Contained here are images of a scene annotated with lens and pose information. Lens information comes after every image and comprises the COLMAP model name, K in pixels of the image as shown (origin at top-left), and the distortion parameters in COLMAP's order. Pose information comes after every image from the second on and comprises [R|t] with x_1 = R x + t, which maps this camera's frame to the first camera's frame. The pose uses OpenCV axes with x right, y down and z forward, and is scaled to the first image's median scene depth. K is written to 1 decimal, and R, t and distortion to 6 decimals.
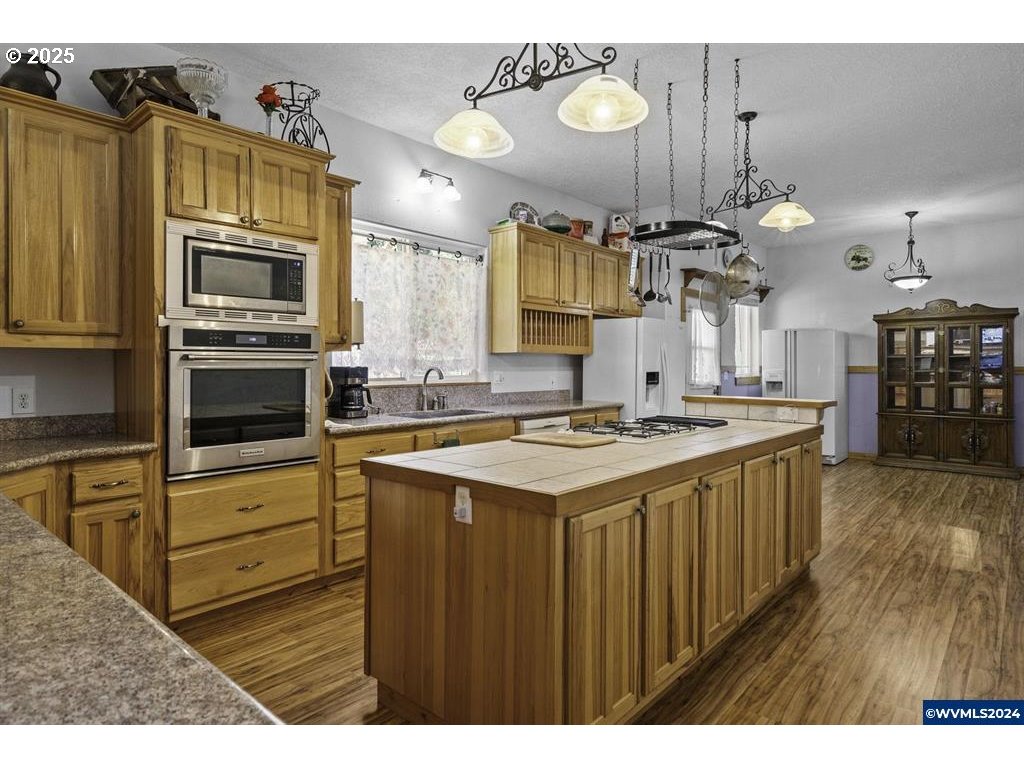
lens RADIAL K [[592.1, 0, 515.2], [0, 592.1, 375.1], [0, 0, 1]] dist [-0.006795, -0.000094]
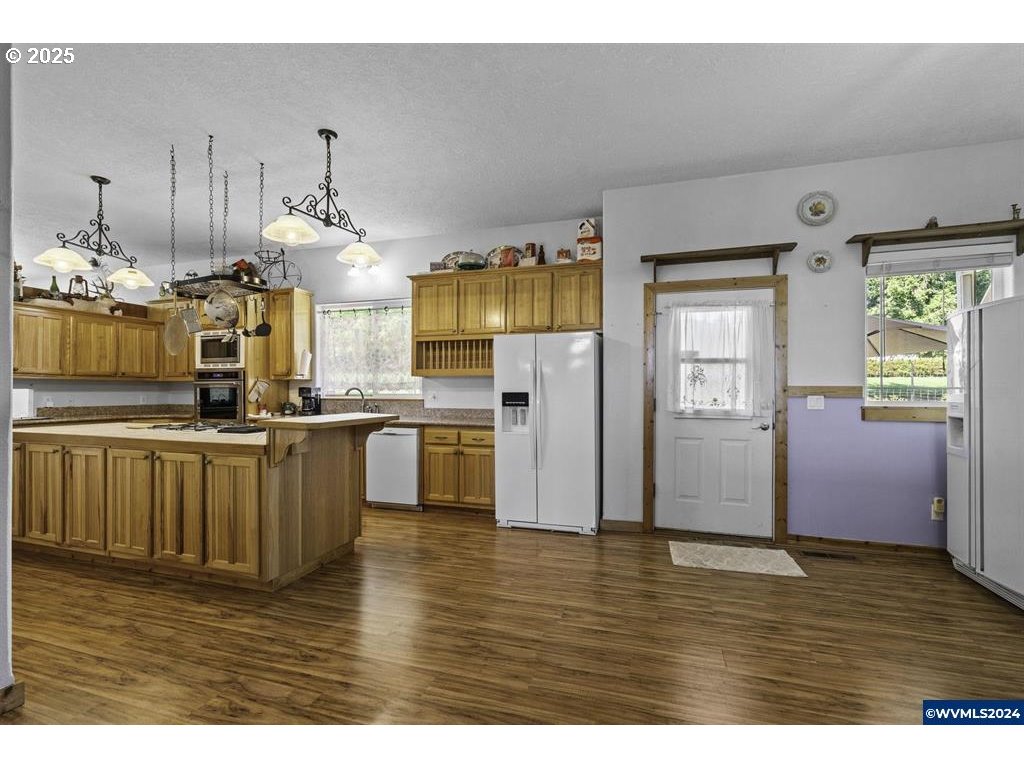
lens RADIAL K [[469.4, 0, 515.7], [0, 469.4, 391.0], [0, 0, 1]] dist [-0.001303, 0.002752]
pose [[0.392470, 0.003547, -0.919758, 1.062566], [-0.015576, 0.999875, -0.002790, -0.007399], [0.919633, 0.015421, 0.392476, 0.831068]]
